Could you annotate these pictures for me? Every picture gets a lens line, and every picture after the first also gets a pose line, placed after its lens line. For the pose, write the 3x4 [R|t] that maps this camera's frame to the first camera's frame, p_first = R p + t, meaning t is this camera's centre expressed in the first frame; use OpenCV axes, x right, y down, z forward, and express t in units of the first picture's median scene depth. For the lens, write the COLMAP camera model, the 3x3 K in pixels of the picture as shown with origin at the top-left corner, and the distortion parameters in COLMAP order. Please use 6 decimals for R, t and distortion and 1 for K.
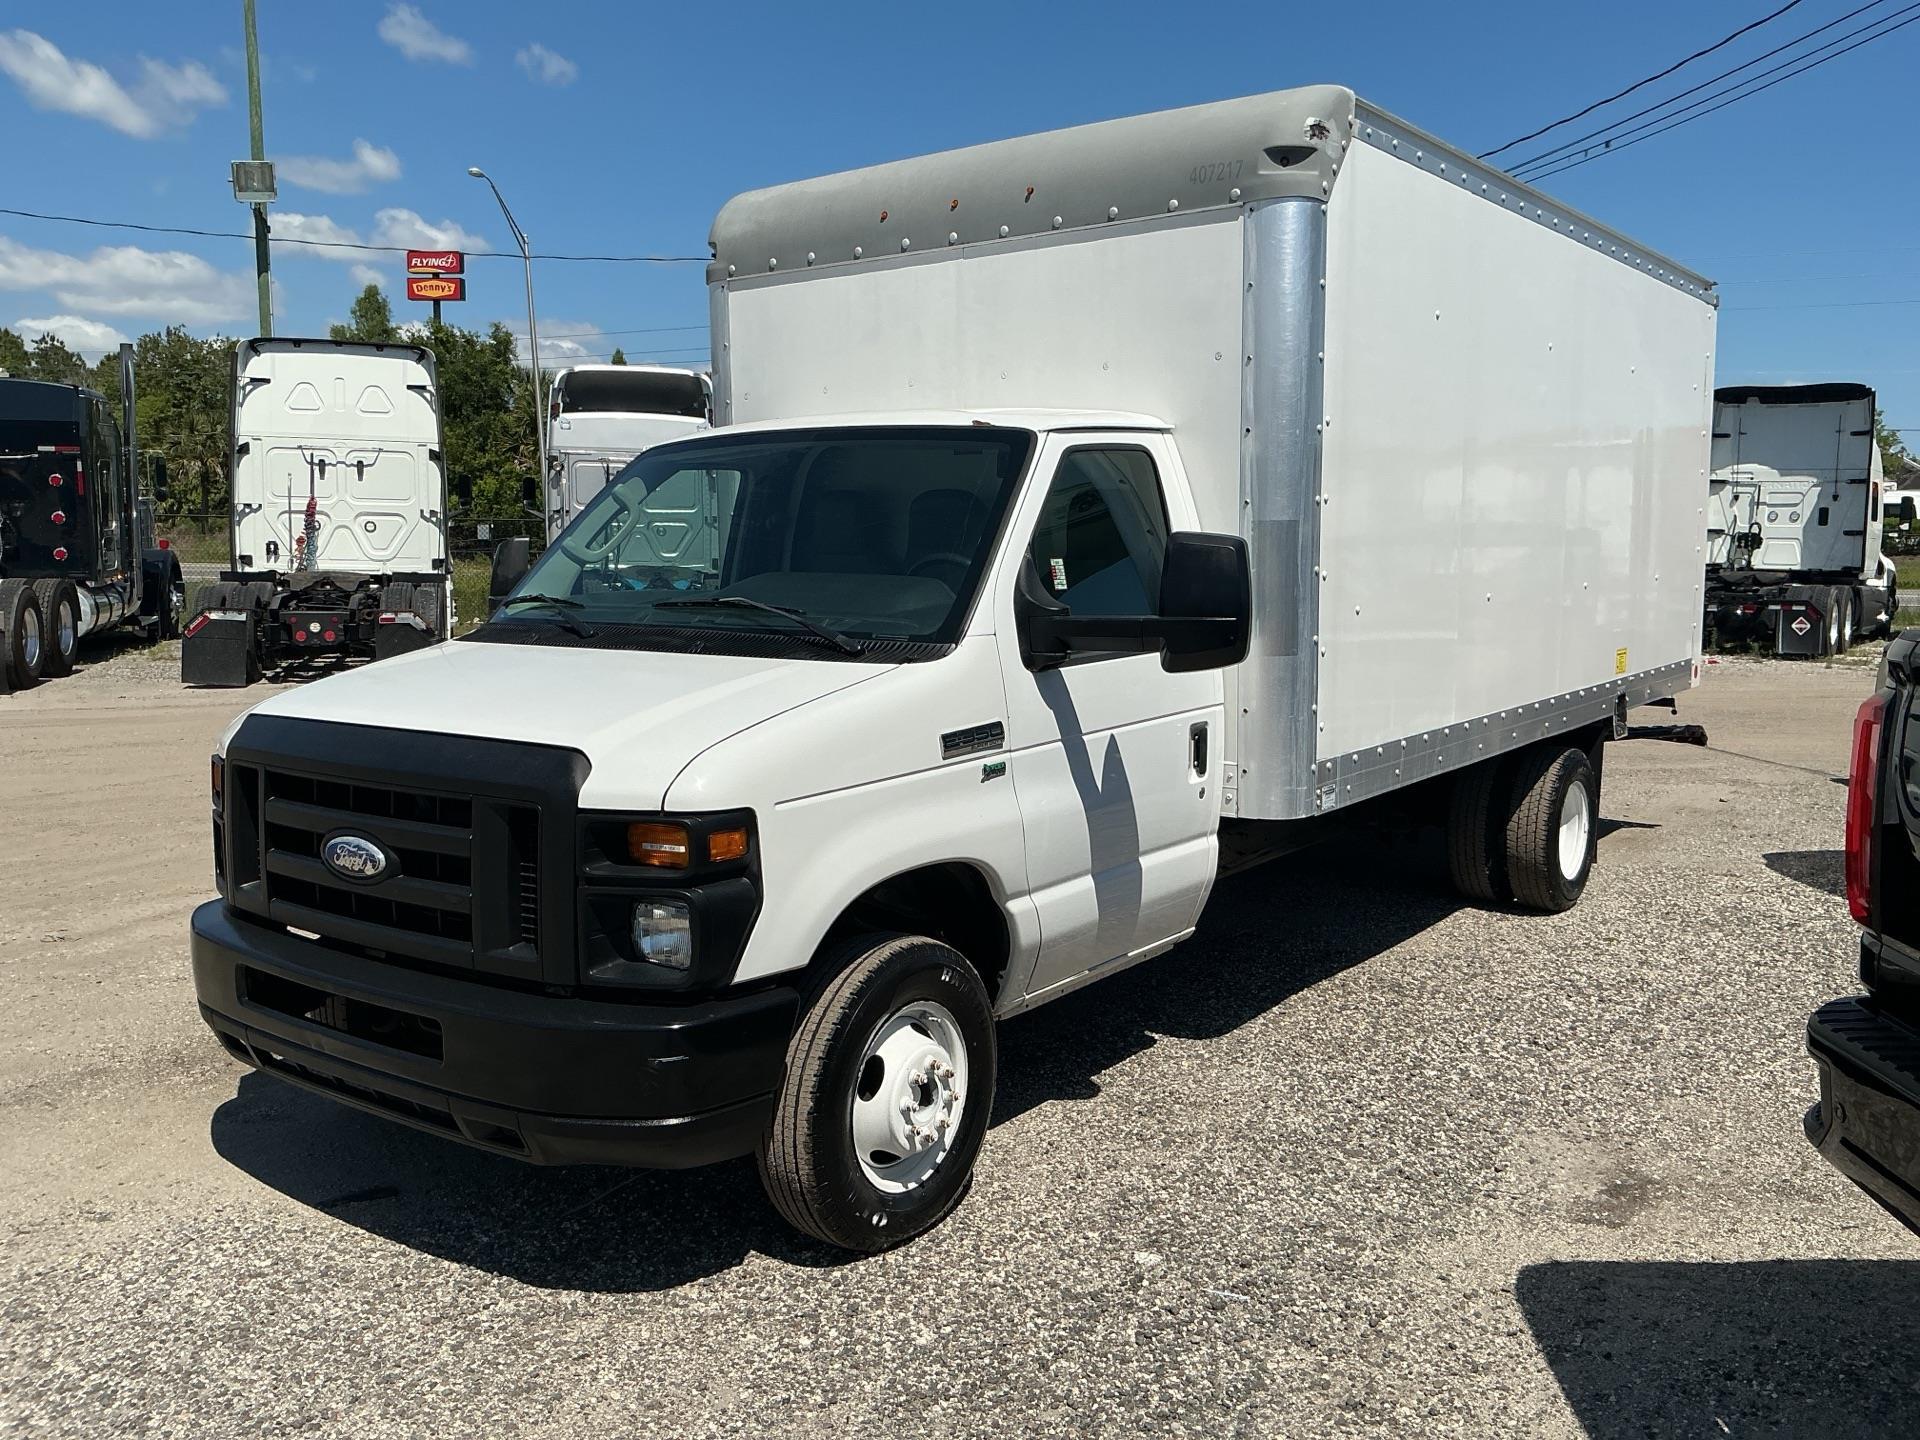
lens RADIAL K [[1586.6, 0, 956.9], [0, 1586.6, 711.3], [0, 0, 1]] dist [0.107425, -0.221648]
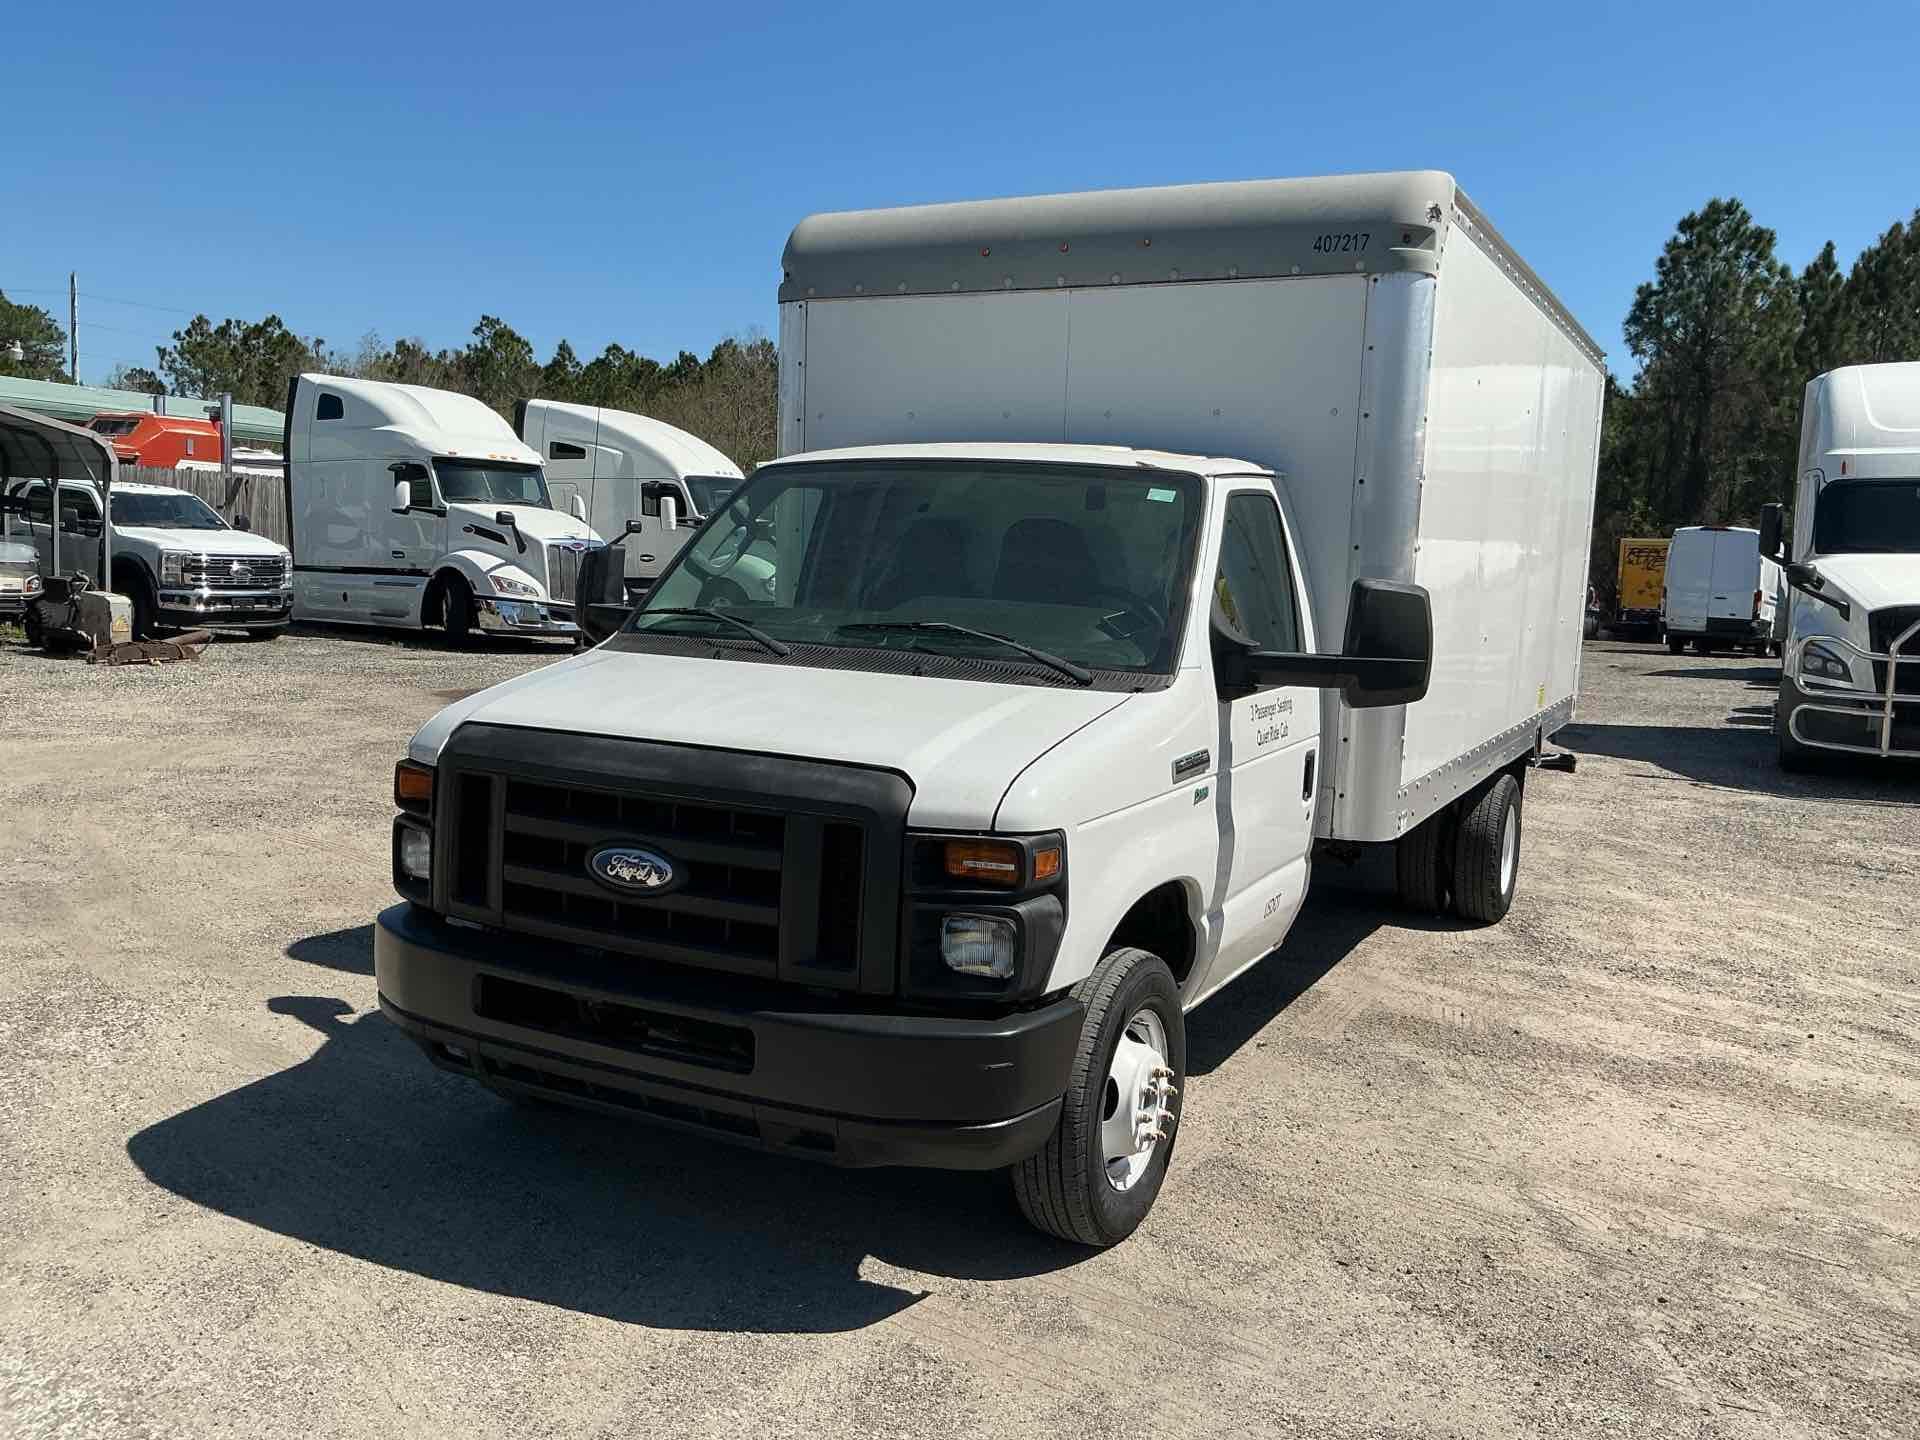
lens RADIAL K [[1586.6, 0, 956.9], [0, 1586.6, 711.3], [0, 0, 1]] dist [0.107425, -0.221648]
pose [[0.985552, 0.028602, 0.166942, -0.284276], [-0.028242, 0.999591, -0.004530, -0.008287], [-0.167003, -0.000250, 0.985956, -0.026908]]
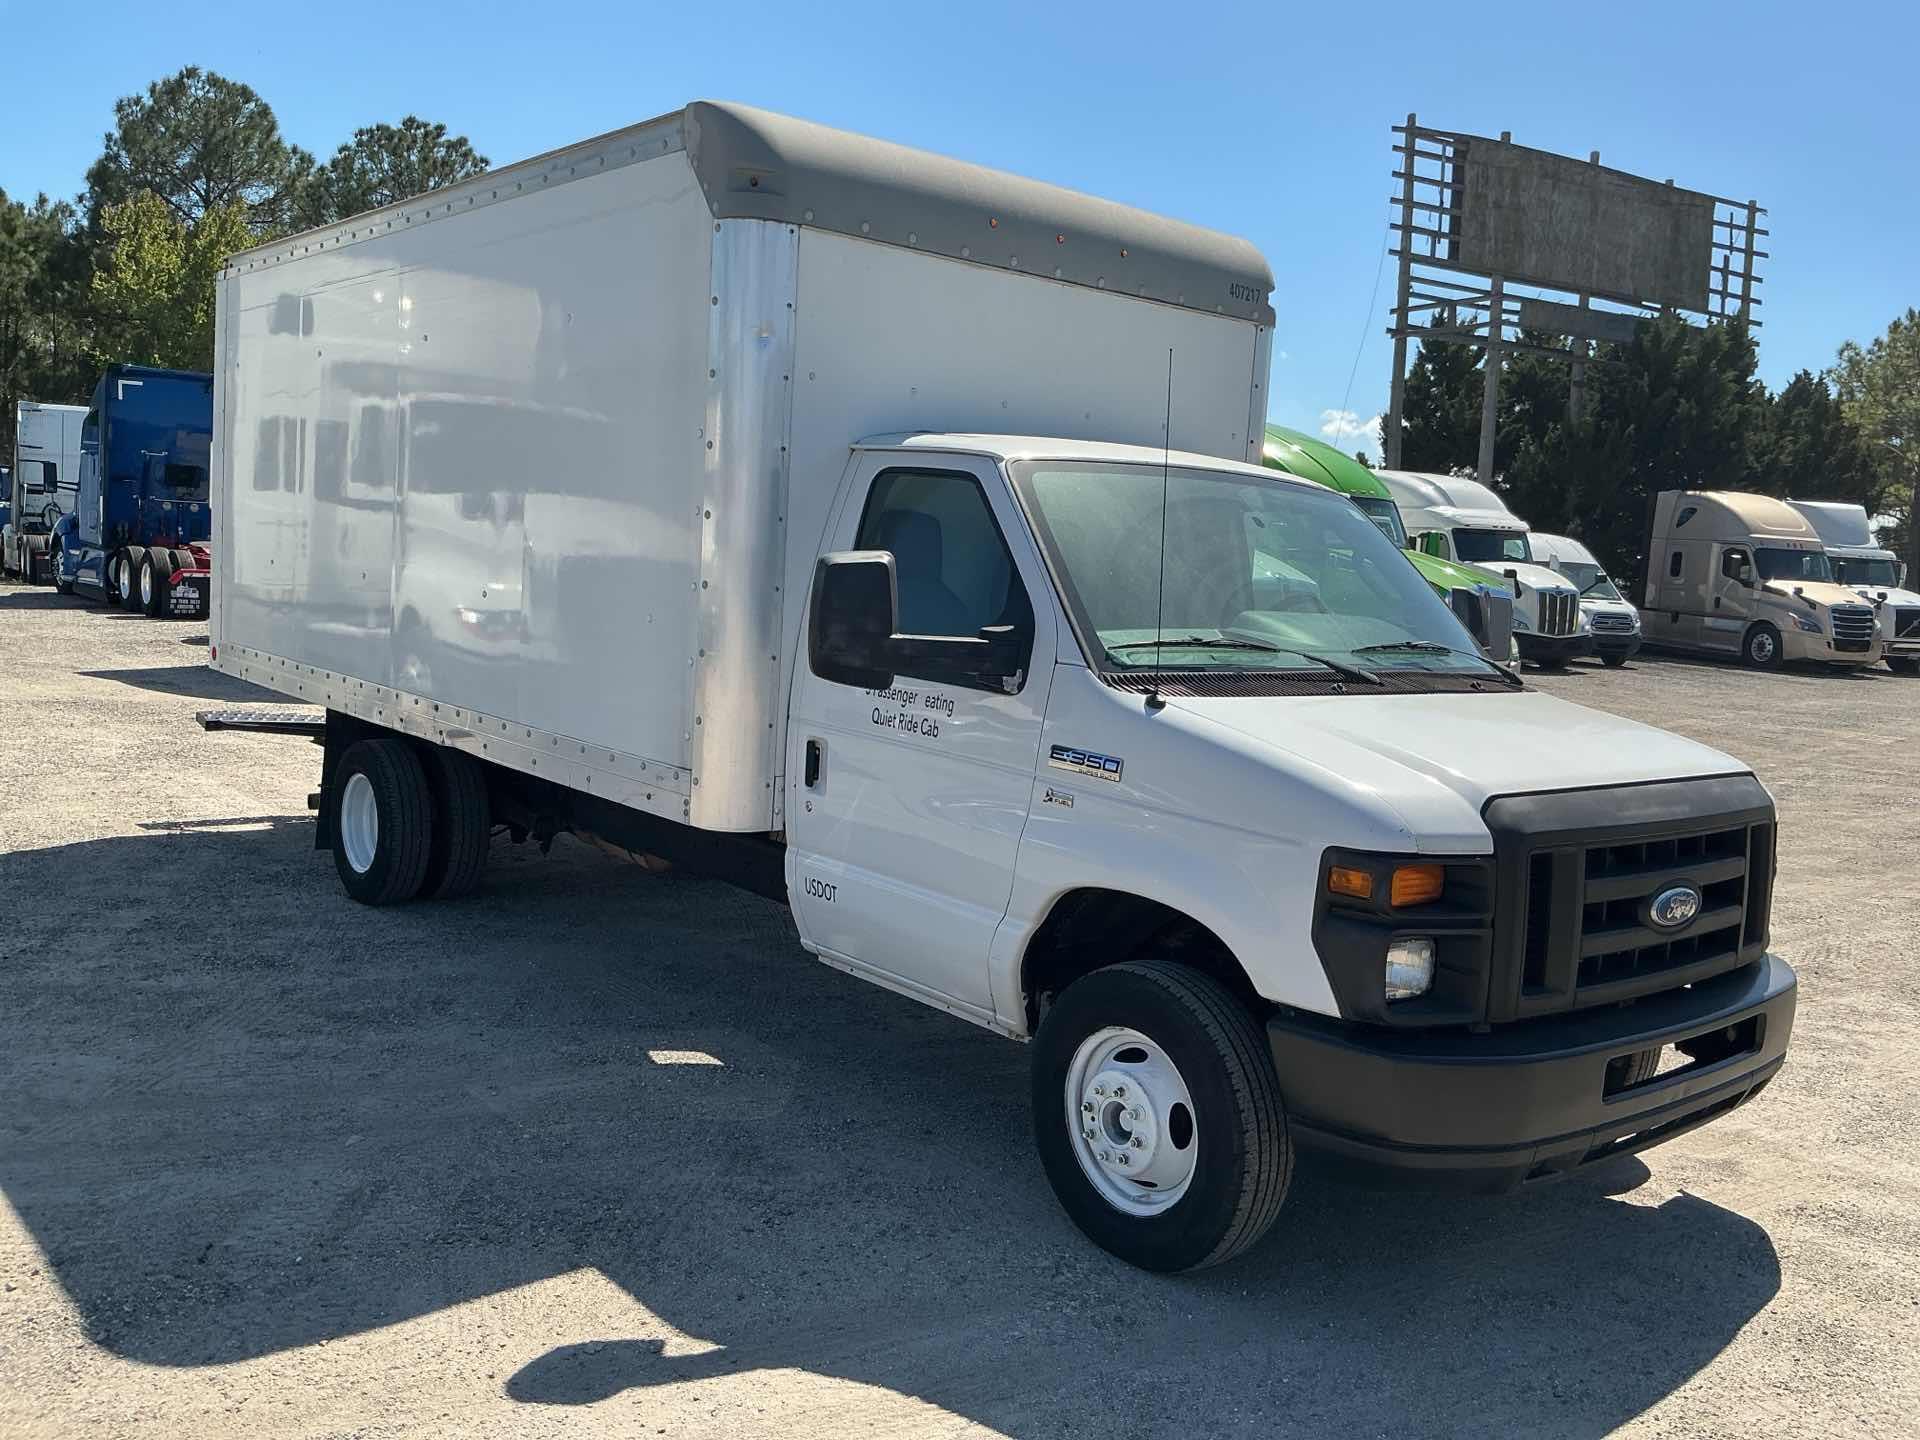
lens RADIAL K [[1586.6, 0, 956.9], [0, 1586.6, 711.3], [0, 0, 1]] dist [0.107425, -0.221648]
pose [[0.222930, -0.071750, 0.972190, -1.233400], [0.041853, 0.997073, 0.063989, -0.101939], [-0.973936, 0.026424, 0.225281, 1.006235]]
